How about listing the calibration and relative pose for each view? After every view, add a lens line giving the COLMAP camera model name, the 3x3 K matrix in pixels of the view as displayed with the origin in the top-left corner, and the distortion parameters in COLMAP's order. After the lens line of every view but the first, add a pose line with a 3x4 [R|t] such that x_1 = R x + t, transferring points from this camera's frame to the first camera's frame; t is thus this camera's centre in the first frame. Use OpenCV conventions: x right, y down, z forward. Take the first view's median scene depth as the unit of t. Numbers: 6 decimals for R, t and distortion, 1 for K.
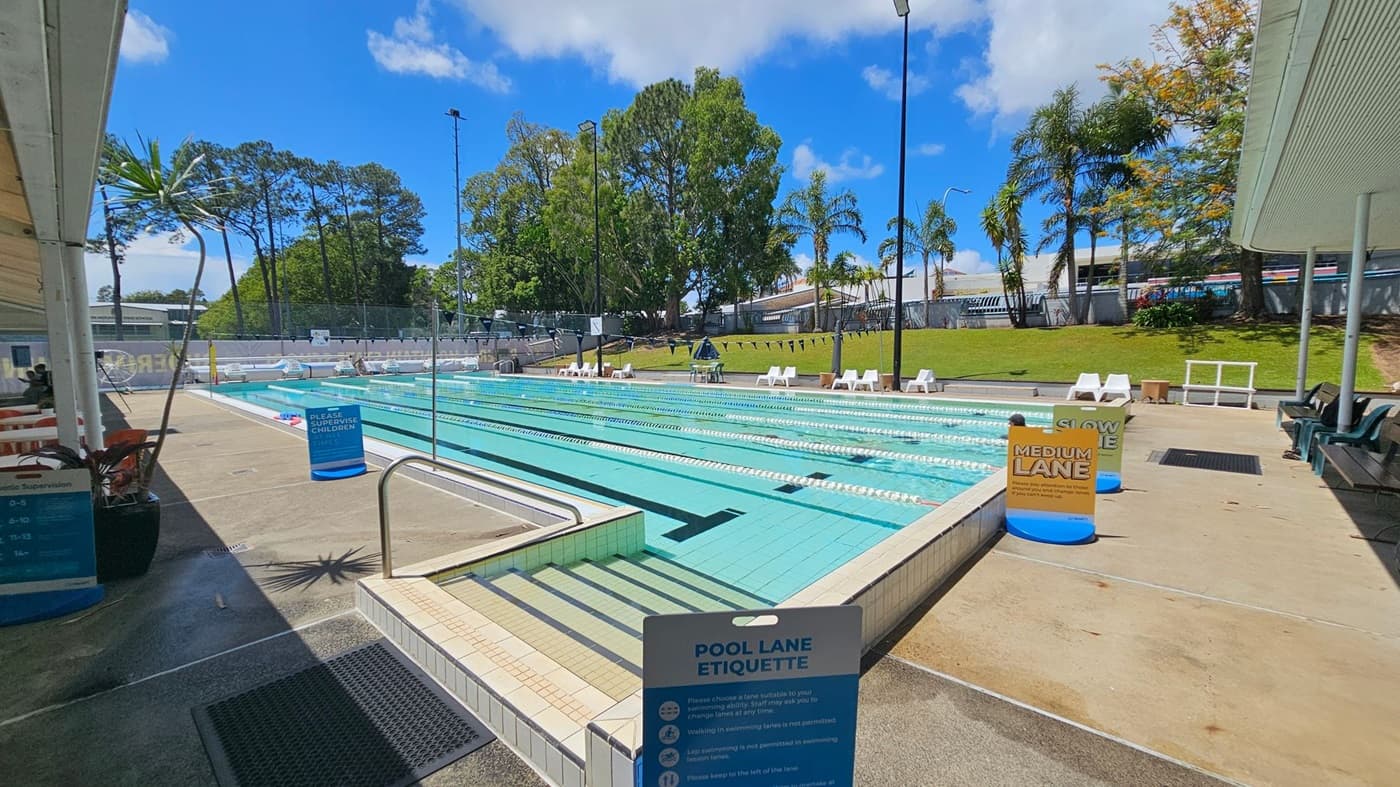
lens RADIAL K [[573.1, 0, 695.8], [0, 573.1, 389.6], [0, 0, 1]] dist [-0.000831, -0.000157]
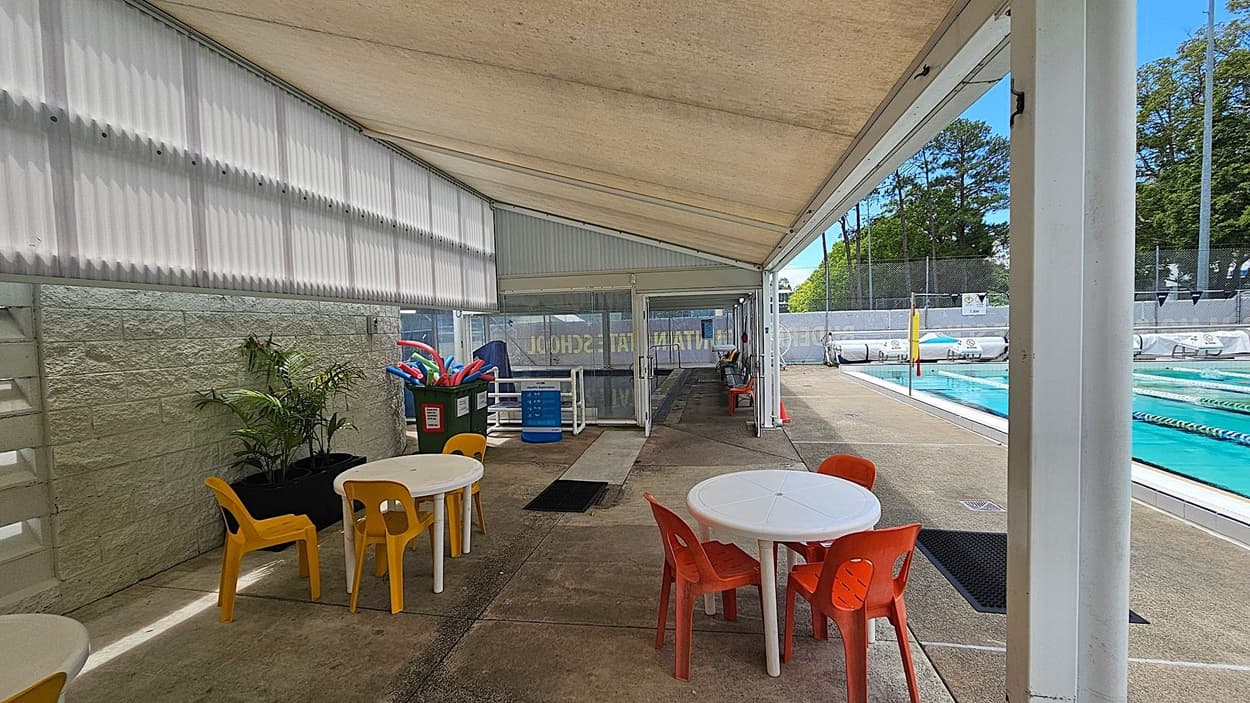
lens RADIAL K [[511.7, 0, 628.4], [0, 511.7, 352.7], [0, 0, 1]] dist [-0.000831, -0.000157]
pose [[0.540574, 0.039128, -0.840386, -0.142203], [-0.045839, 0.998804, 0.017018, -0.007469], [0.840047, 0.029323, 0.541721, 0.113406]]
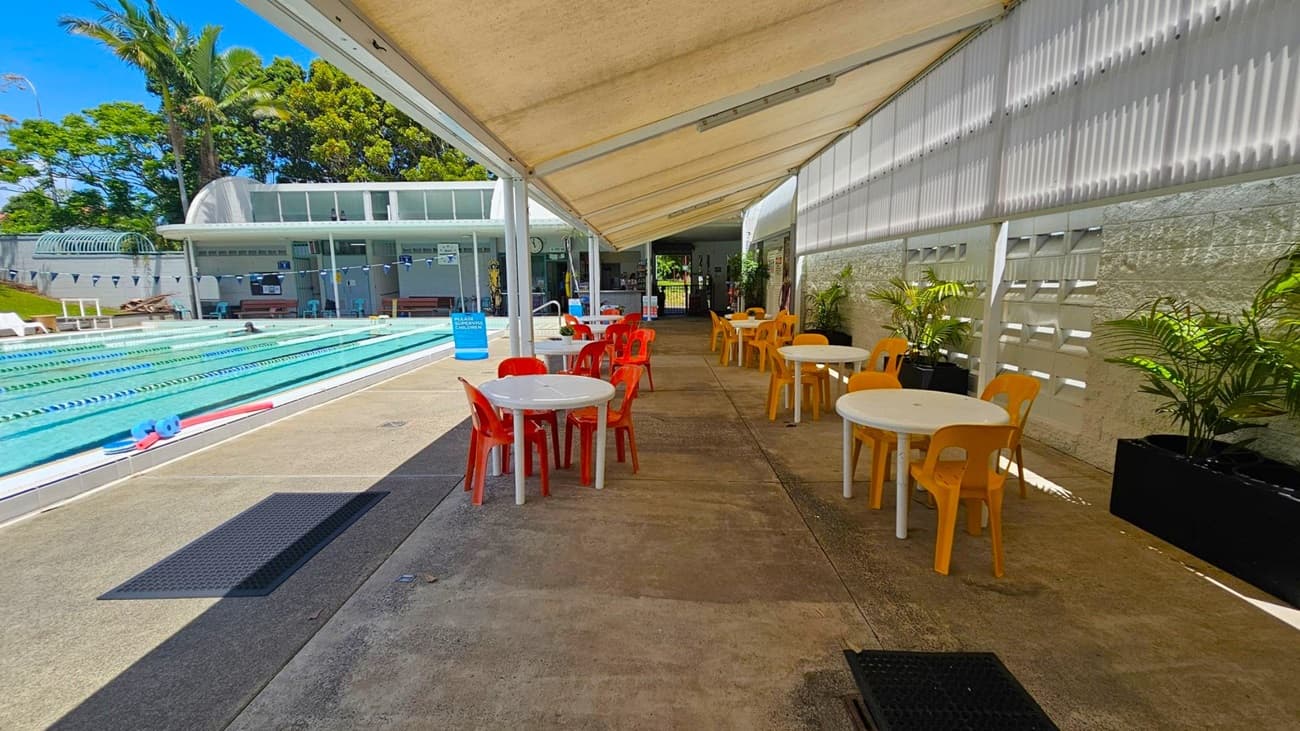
lens RADIAL K [[532.1, 0, 654.1], [0, 532.1, 346.1], [0, 0, 1]] dist [-0.000831, -0.000157]
pose [[-0.681930, -0.076986, 0.727355, -0.245799], [0.073660, 0.982161, 0.173015, -0.009590], [-0.727699, 0.171561, -0.664094, 0.196157]]
